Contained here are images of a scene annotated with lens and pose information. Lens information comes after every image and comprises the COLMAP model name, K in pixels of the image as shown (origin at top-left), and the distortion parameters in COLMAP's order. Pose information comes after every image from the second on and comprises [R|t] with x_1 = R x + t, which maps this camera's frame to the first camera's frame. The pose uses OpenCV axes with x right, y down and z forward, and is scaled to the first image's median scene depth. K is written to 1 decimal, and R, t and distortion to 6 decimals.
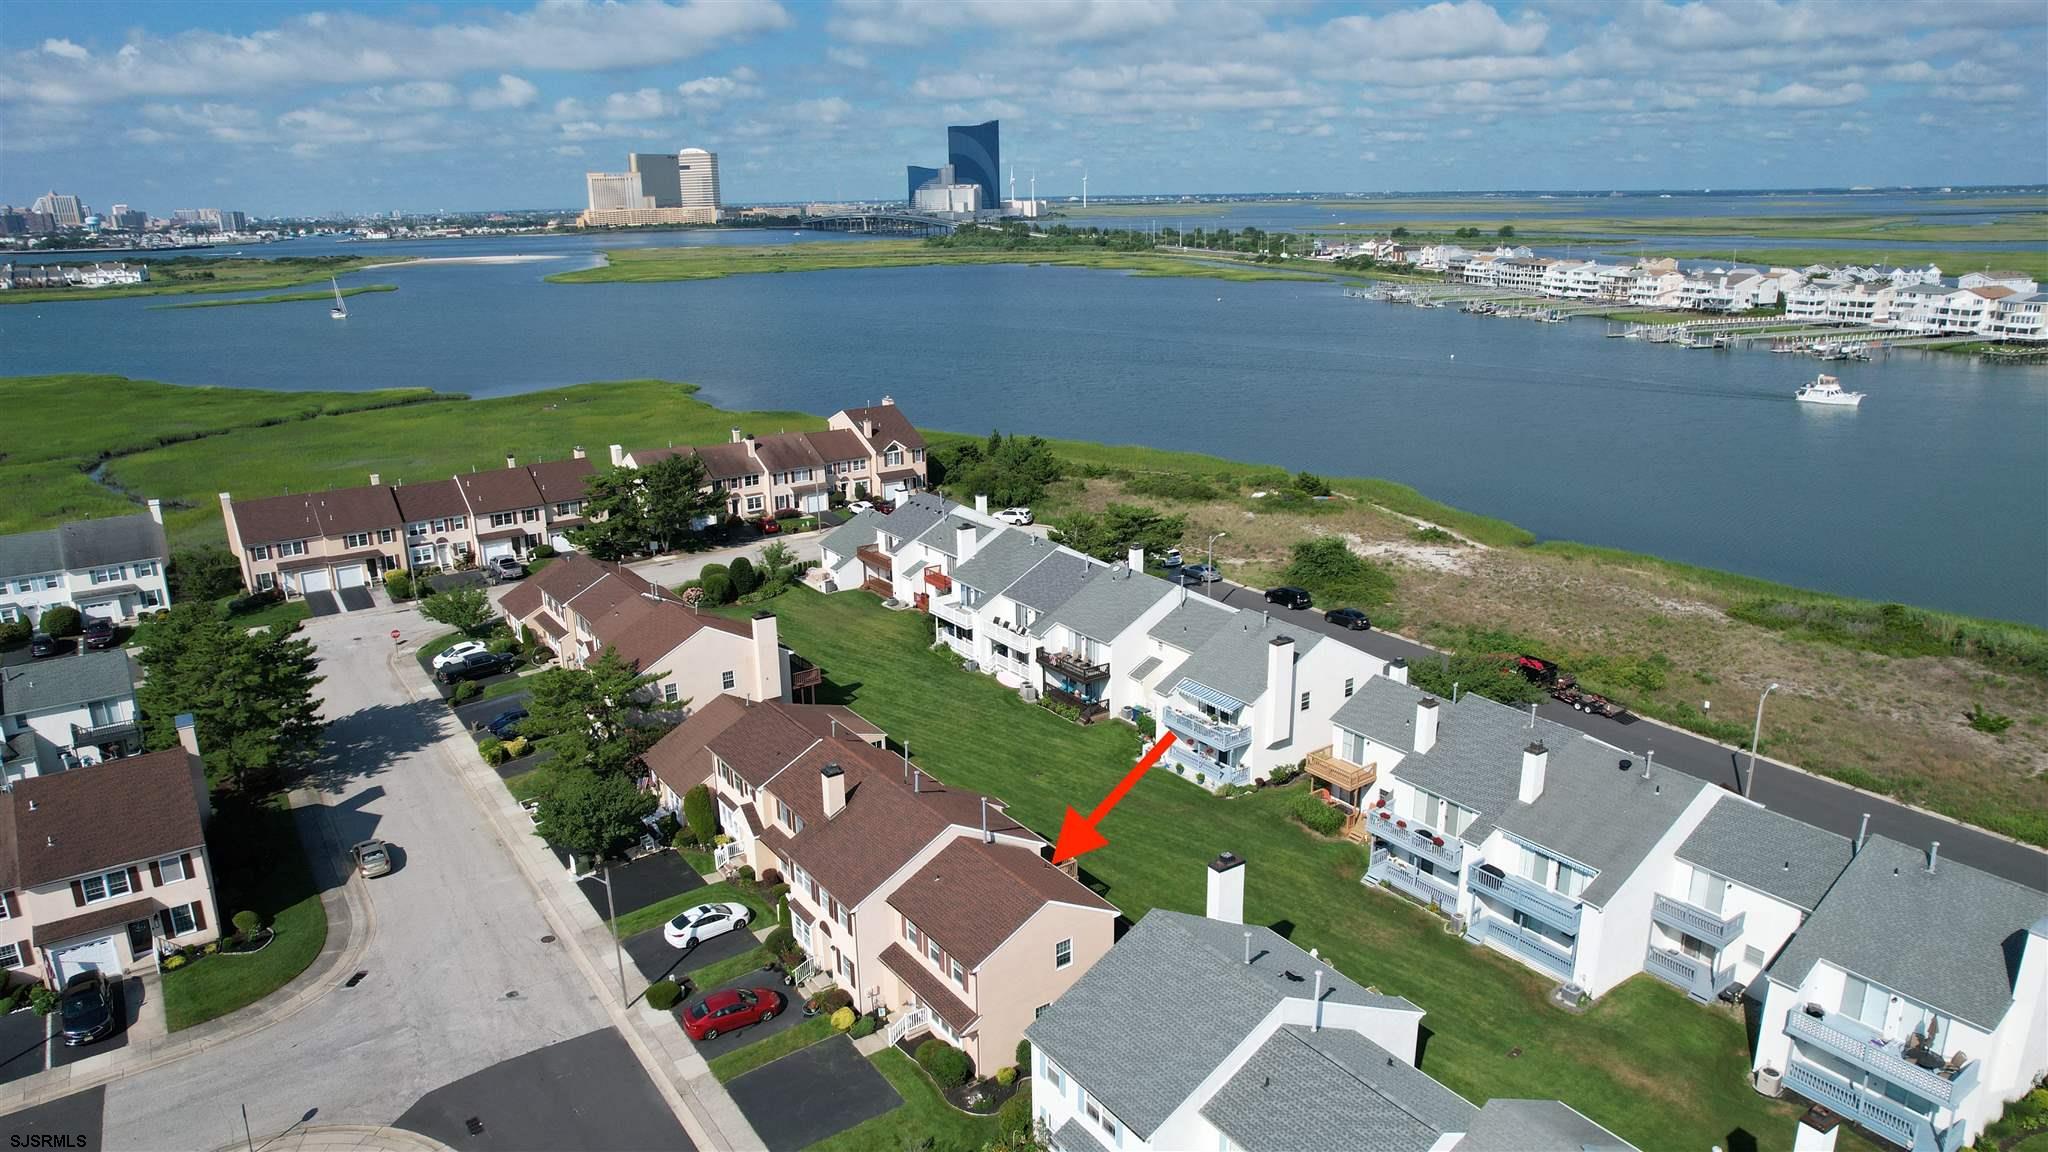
lens RADIAL K [[1307.7, 0, 1017.1], [0, 1307.7, 588.1], [0, 0, 1]] dist [-0.074014, 0.064930]
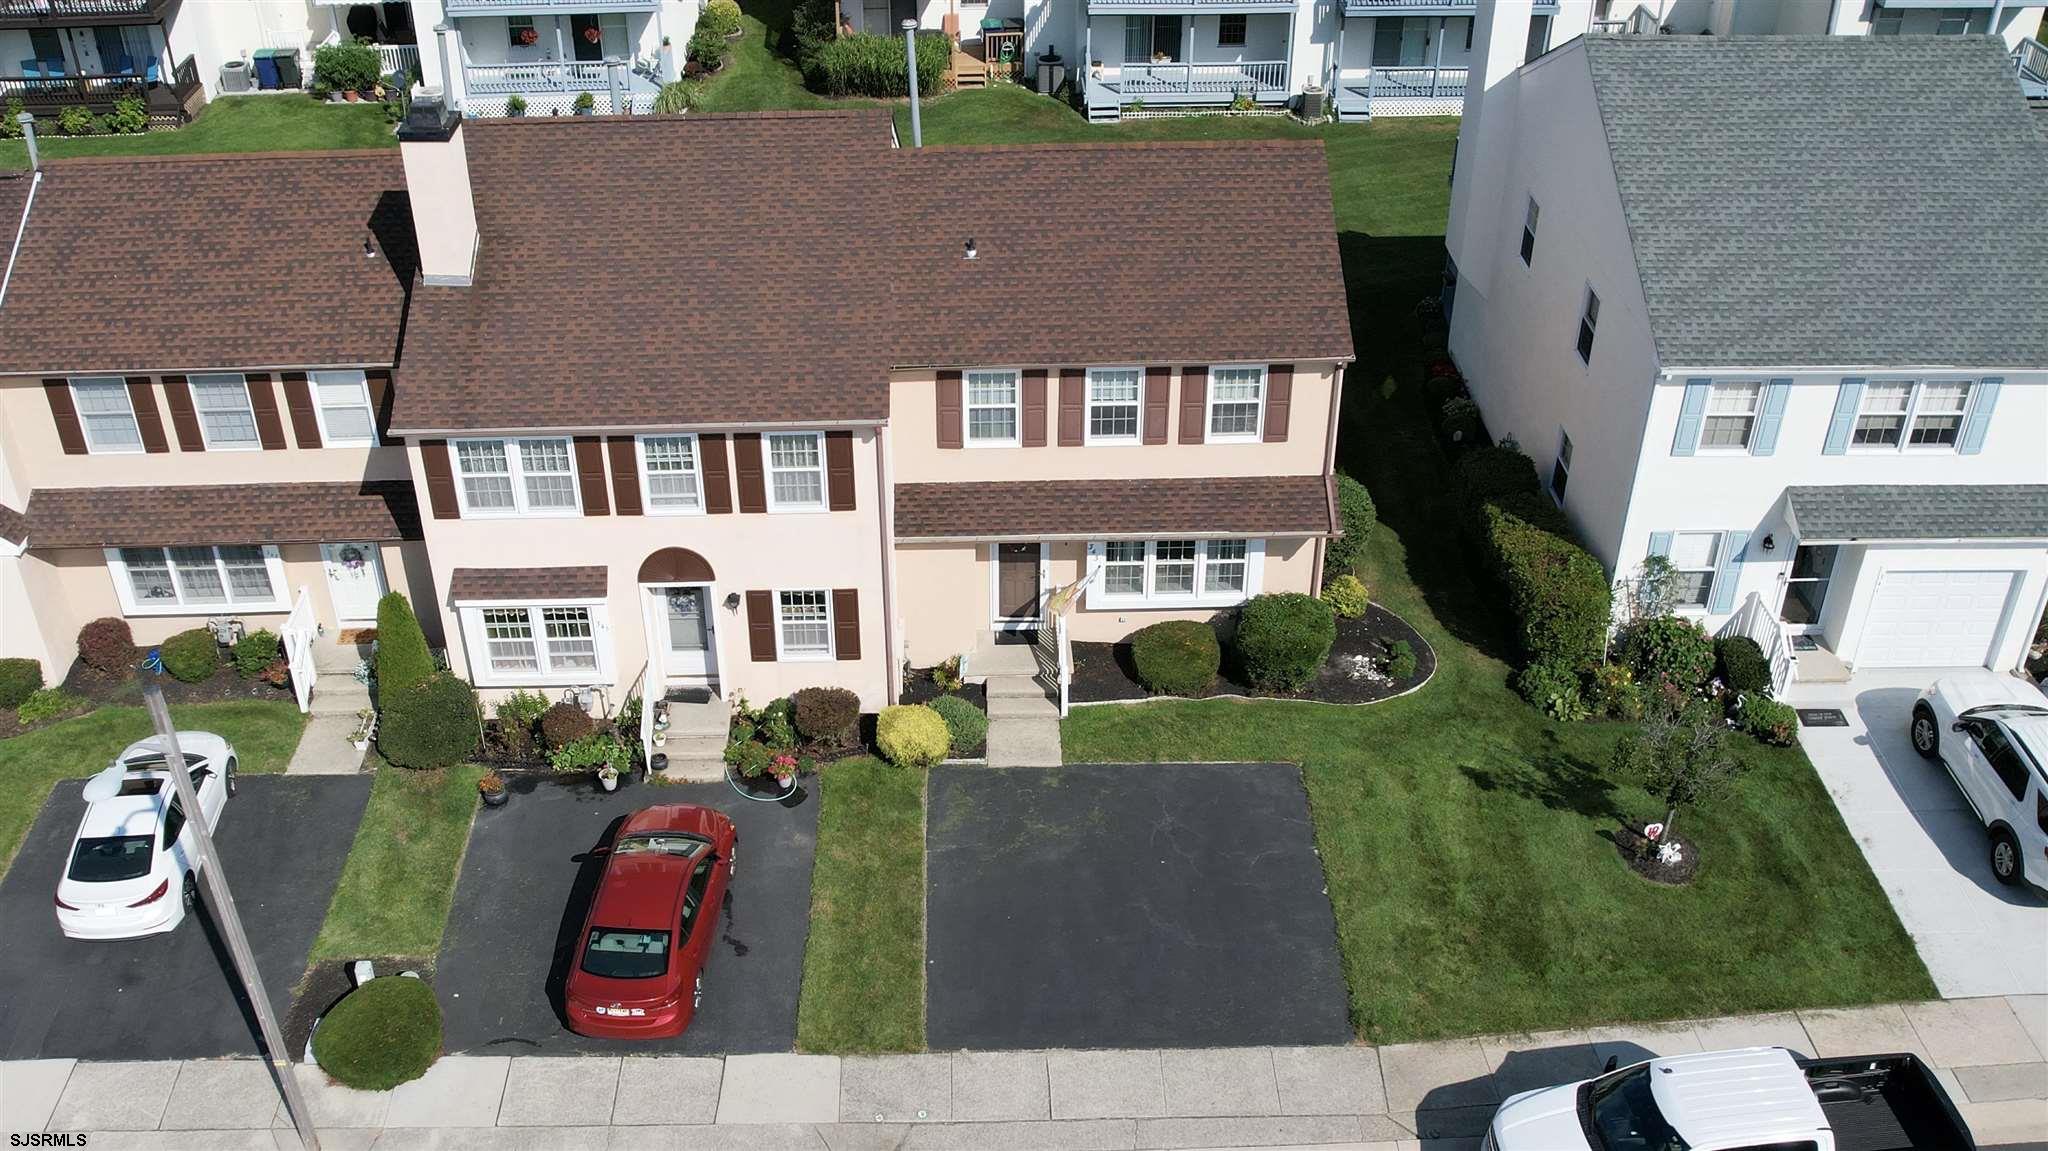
lens RADIAL K [[1920.3, 0, 974.1], [0, 1920.3, 632.2], [0, 0, 1]] dist [-0.050549, 0.000000]
pose [[0.553851, -0.464597, 0.690940, -0.204143], [0.243532, 0.883946, 0.399164, 0.046820], [-0.796204, -0.052811, 0.602719, 0.296722]]
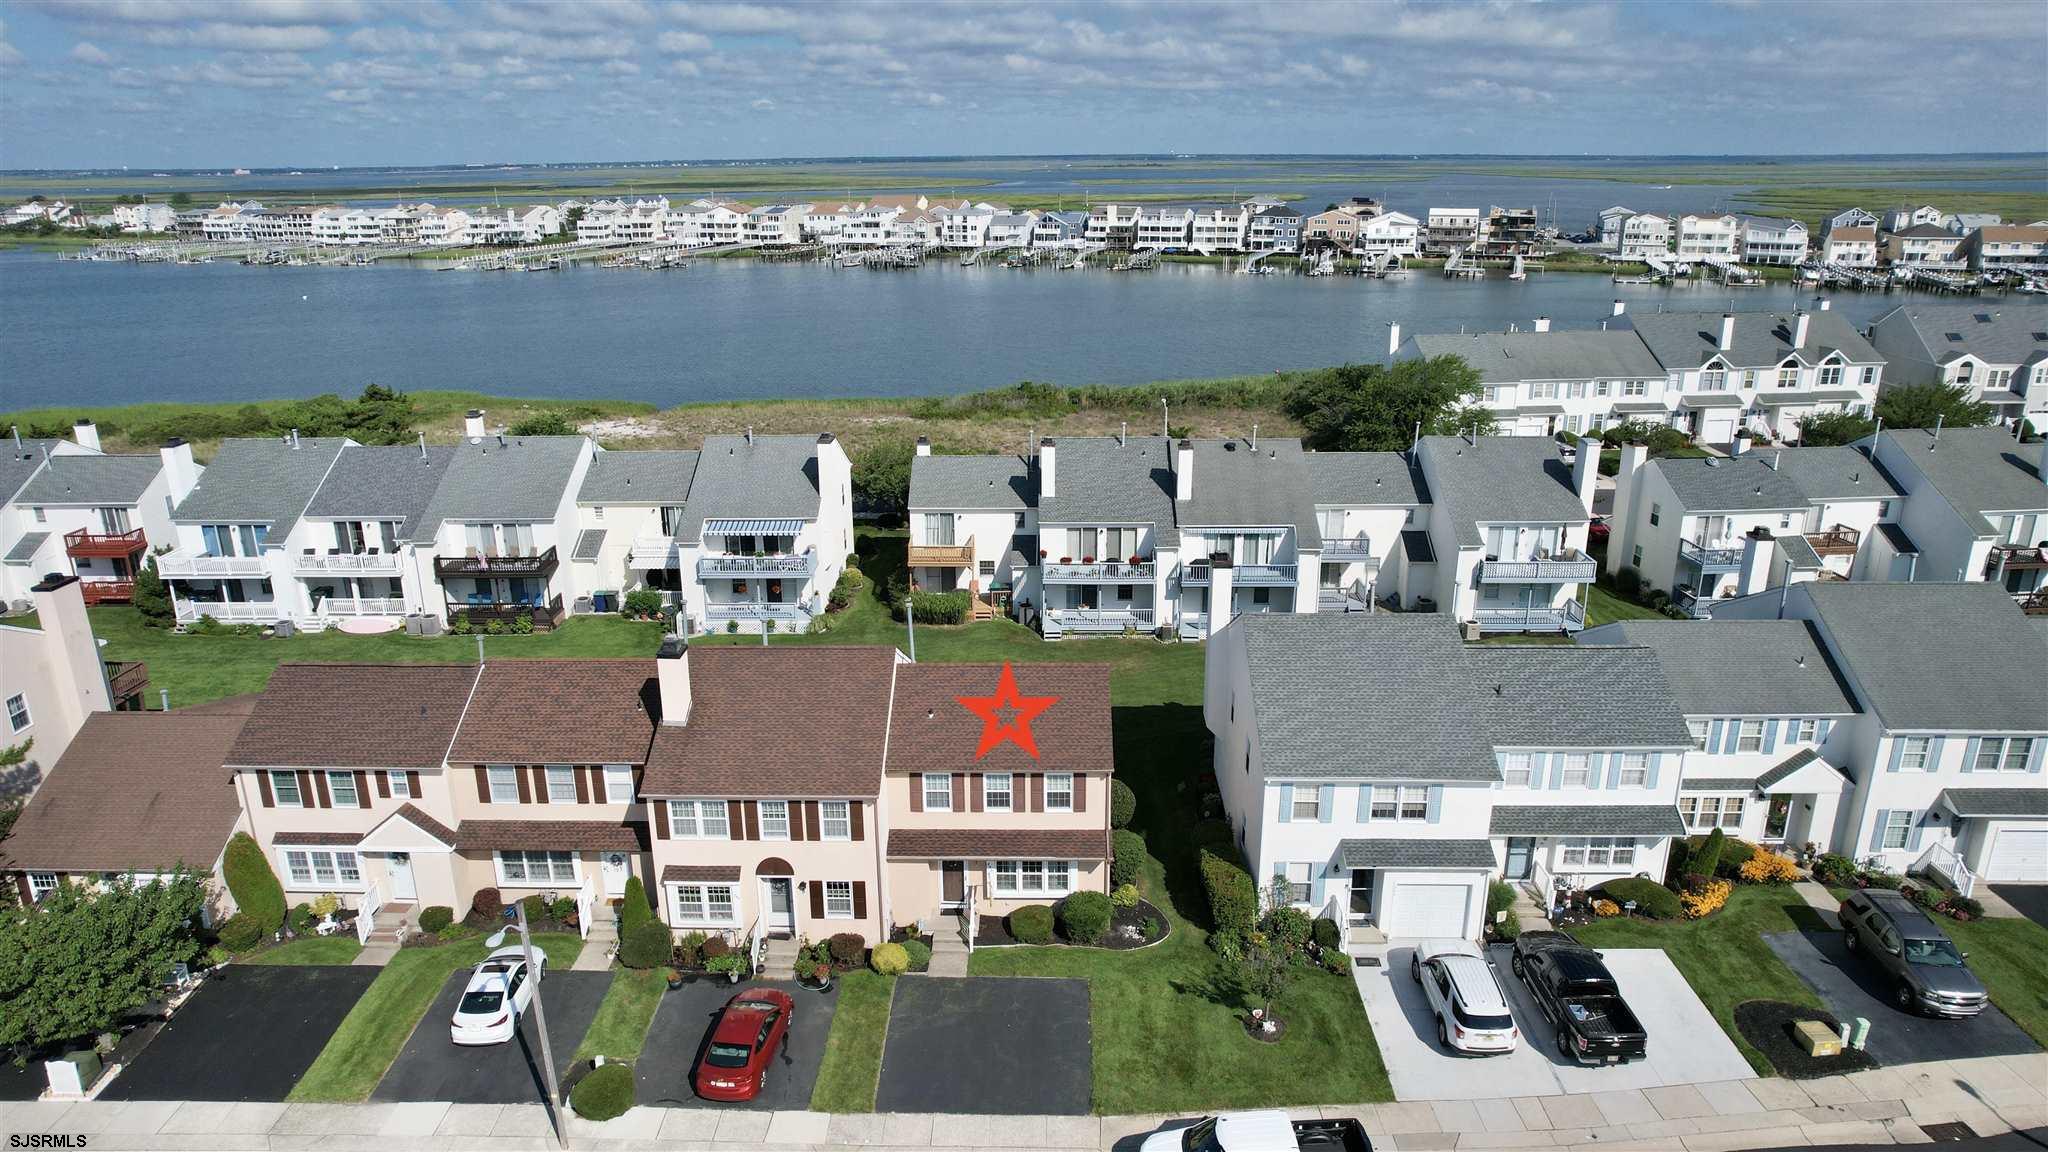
lens RADIAL K [[1307.7, 0, 1013.4], [0, 1307.7, 584.8], [0, 0, 1]] dist [-0.074014, 0.064930]
pose [[0.585964, -0.243360, 0.772931, -0.250784], [0.233695, 0.964062, 0.126373, 0.032052], [-0.775908, 0.106581, 0.621778, 0.221441]]
